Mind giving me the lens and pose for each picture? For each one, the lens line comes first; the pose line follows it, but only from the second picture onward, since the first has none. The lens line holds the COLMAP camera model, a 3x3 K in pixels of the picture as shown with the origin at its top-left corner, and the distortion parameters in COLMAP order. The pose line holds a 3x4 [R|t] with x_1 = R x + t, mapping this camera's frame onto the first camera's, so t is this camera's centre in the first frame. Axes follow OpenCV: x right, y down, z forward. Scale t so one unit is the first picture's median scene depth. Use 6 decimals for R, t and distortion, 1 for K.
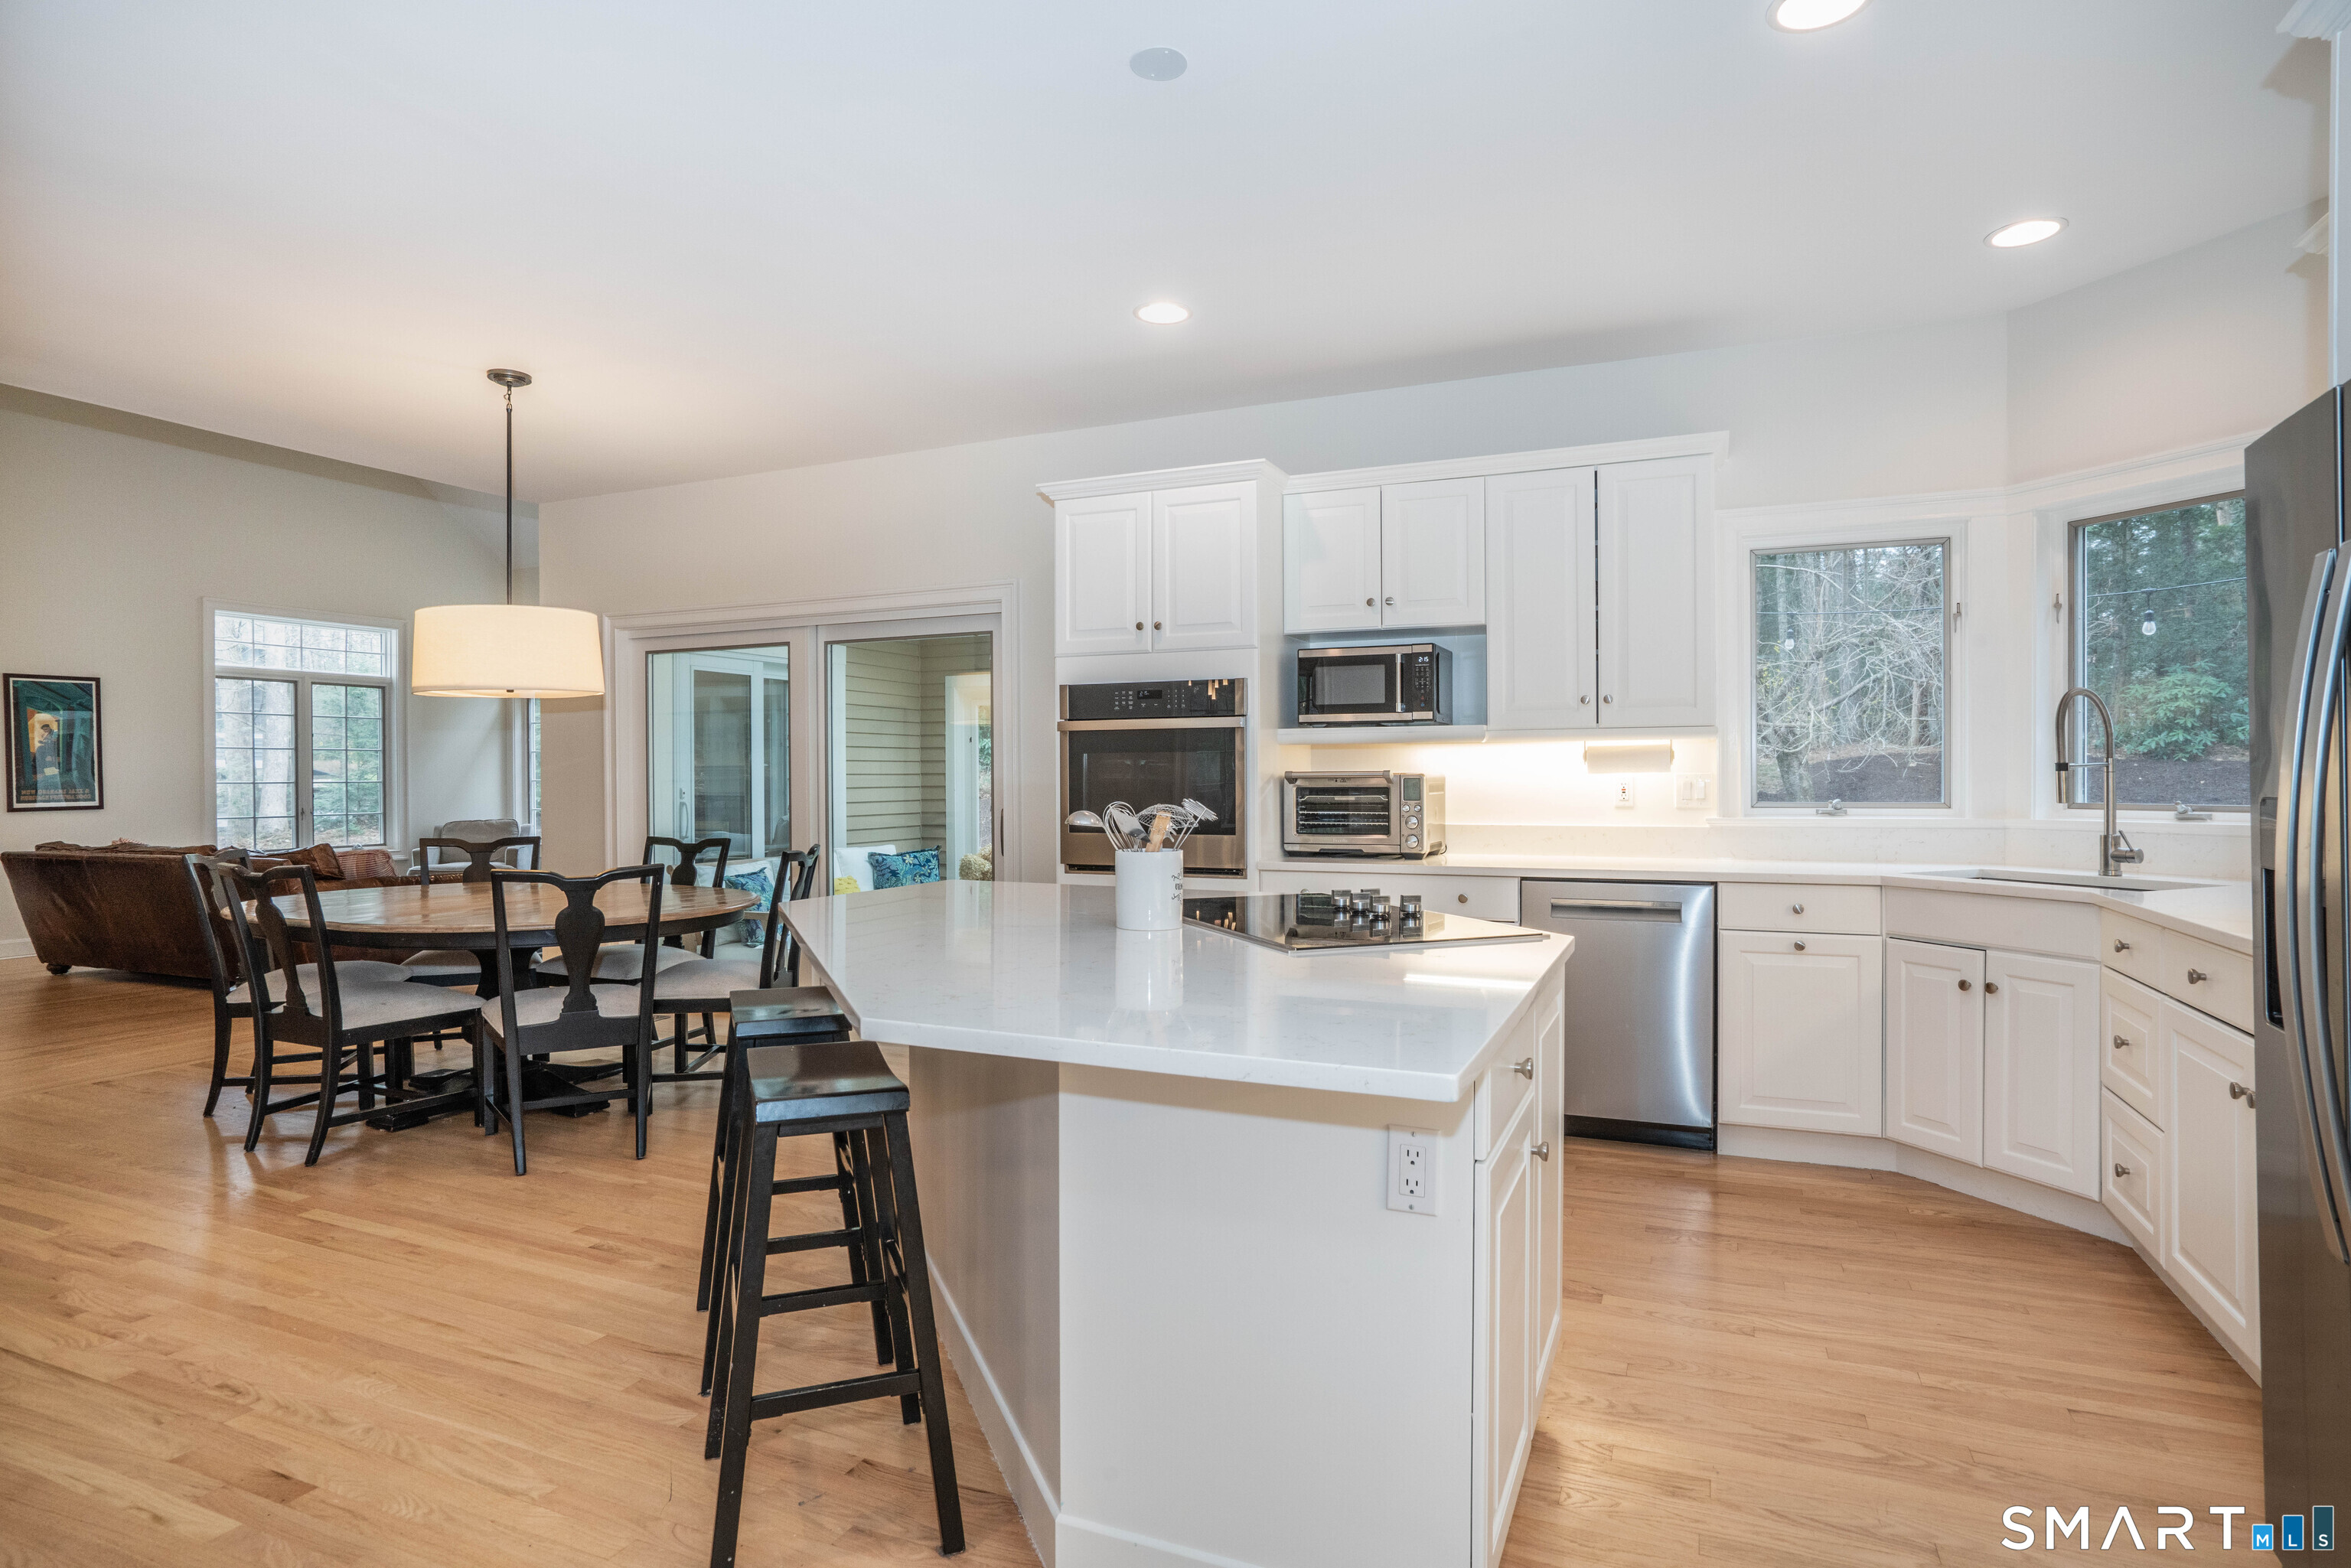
lens RADIAL K [[1194.3, 0, 1172.9], [0, 1194.3, 785.4], [0, 0, 1]] dist [-0.012908, 0.001447]
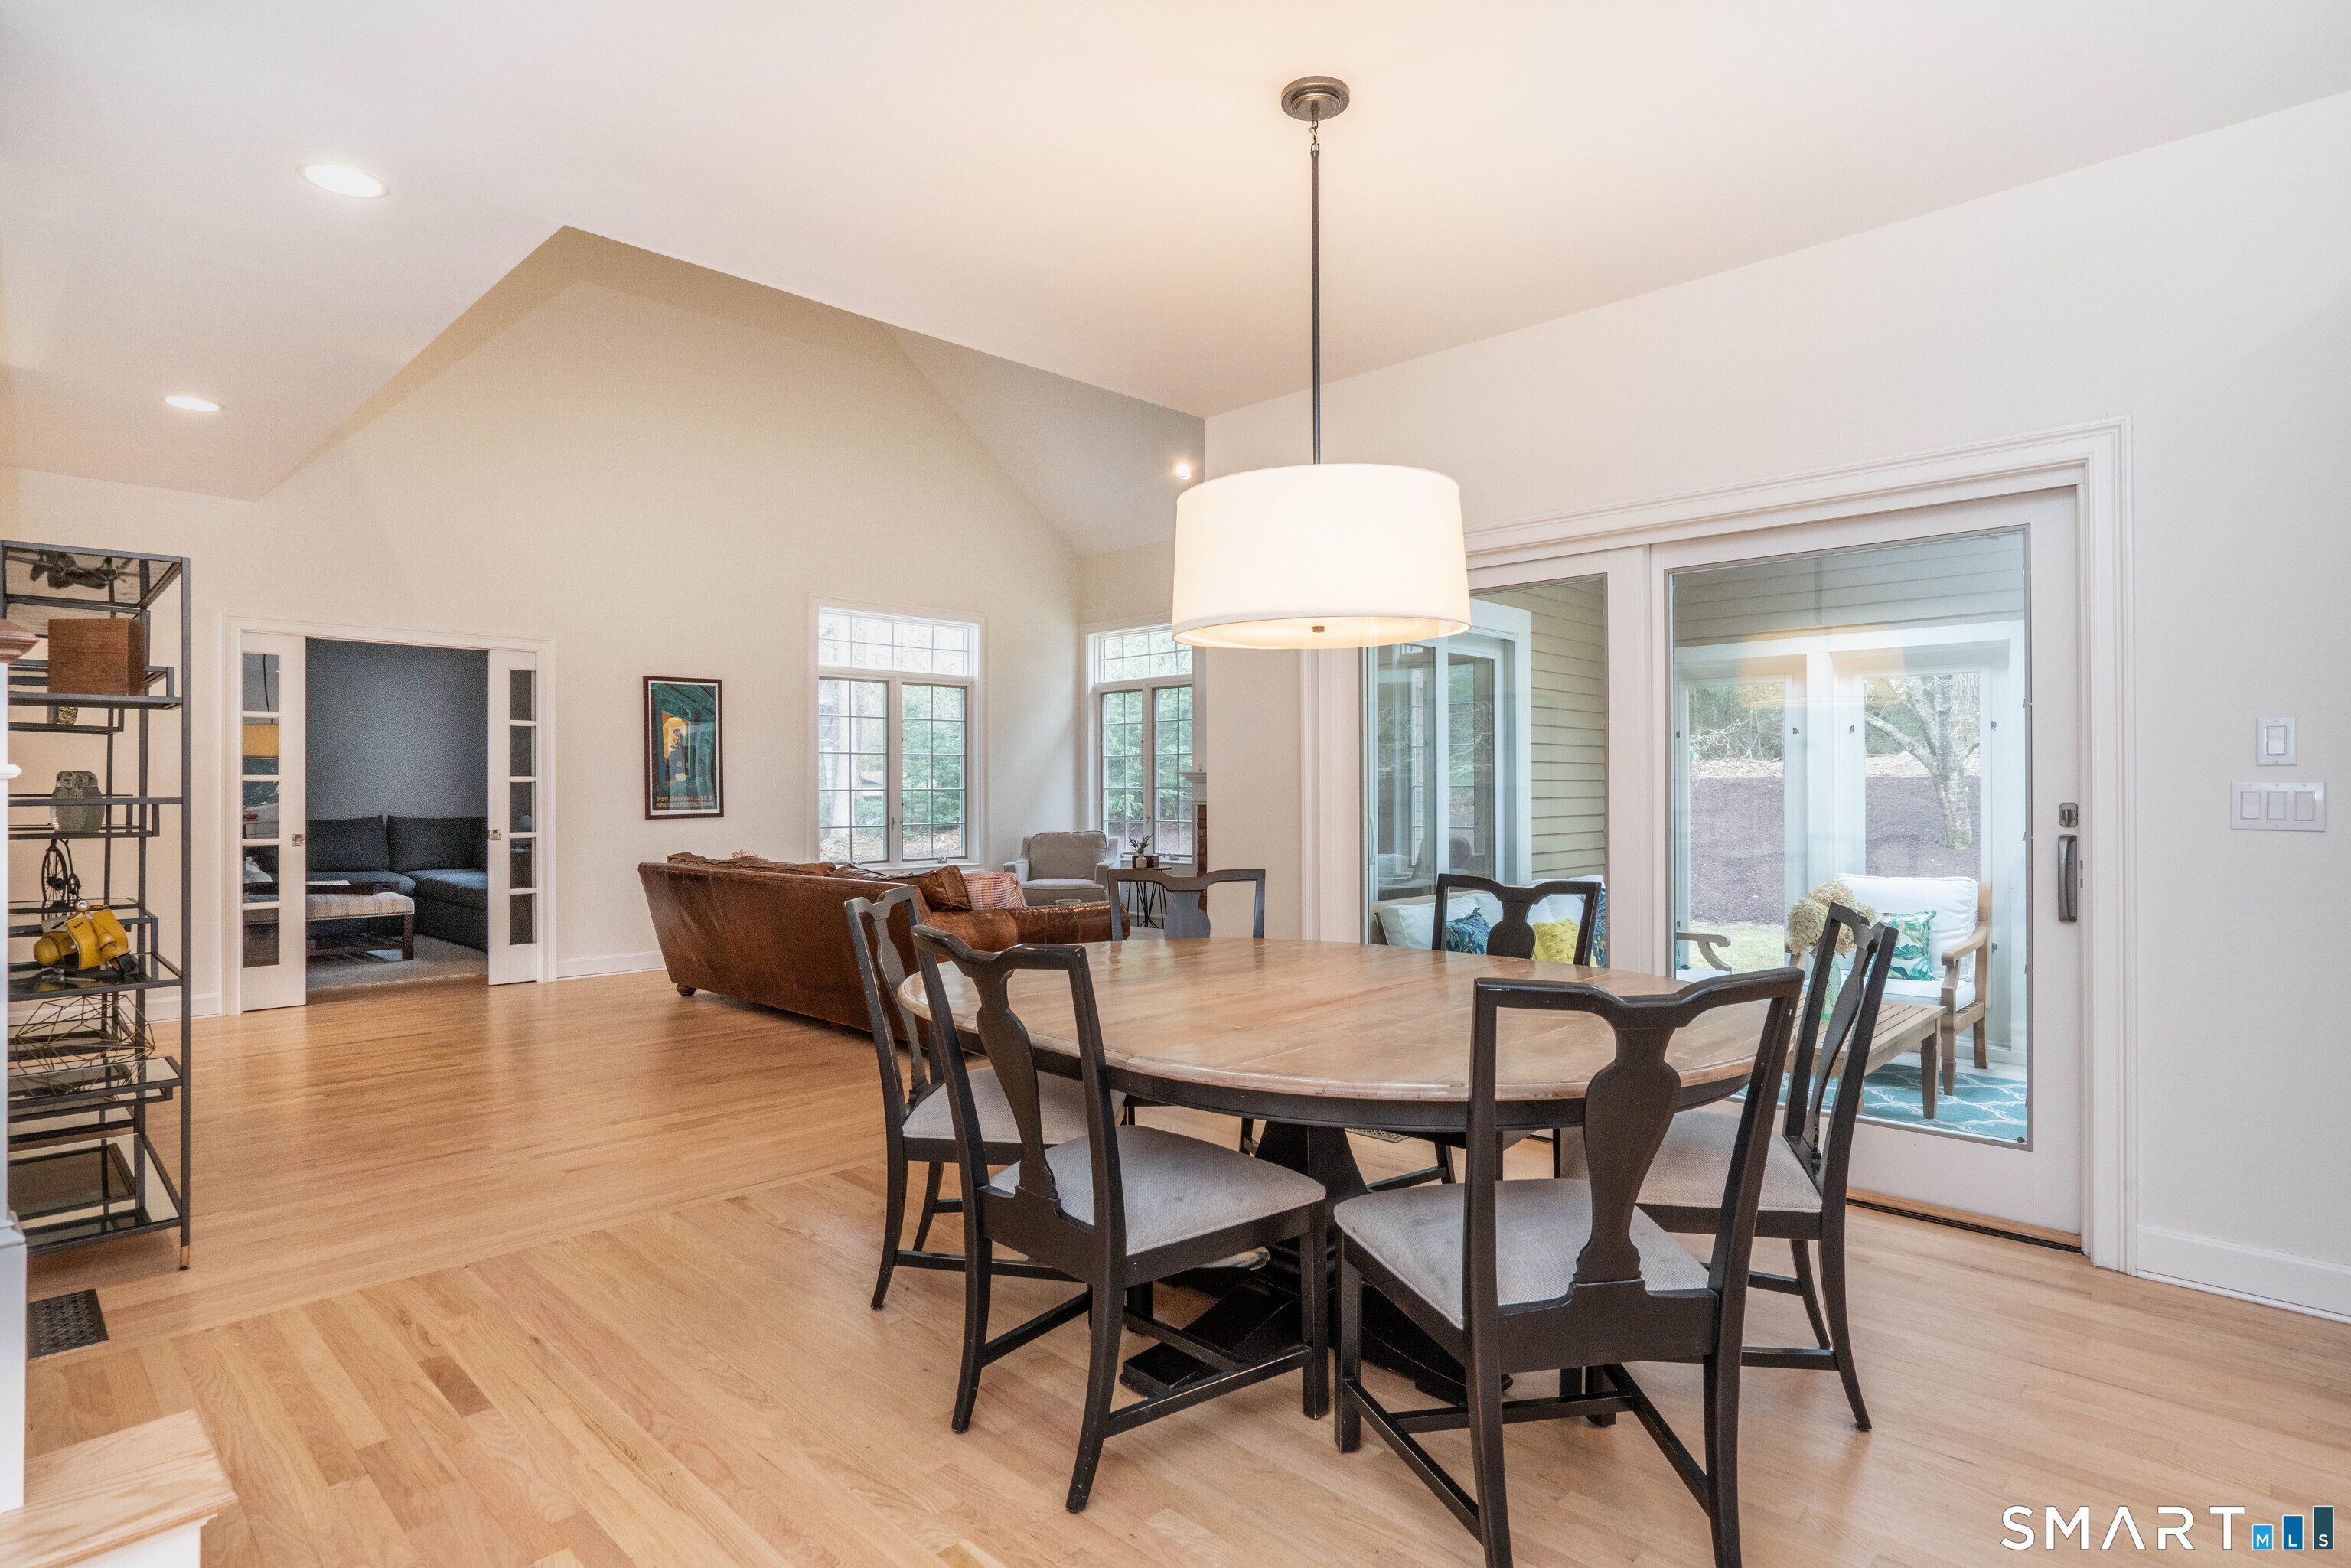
lens RADIAL K [[1191.1, 0, 1173.3], [0, 1191.1, 782.0], [0, 0, 1]] dist [-0.050616, -0.000298]
pose [[0.935327, -0.002655, -0.353774, -0.261064], [-0.001000, 0.999948, -0.010148, 0.001029], [0.353782, 0.009845, 0.935276, 0.271116]]
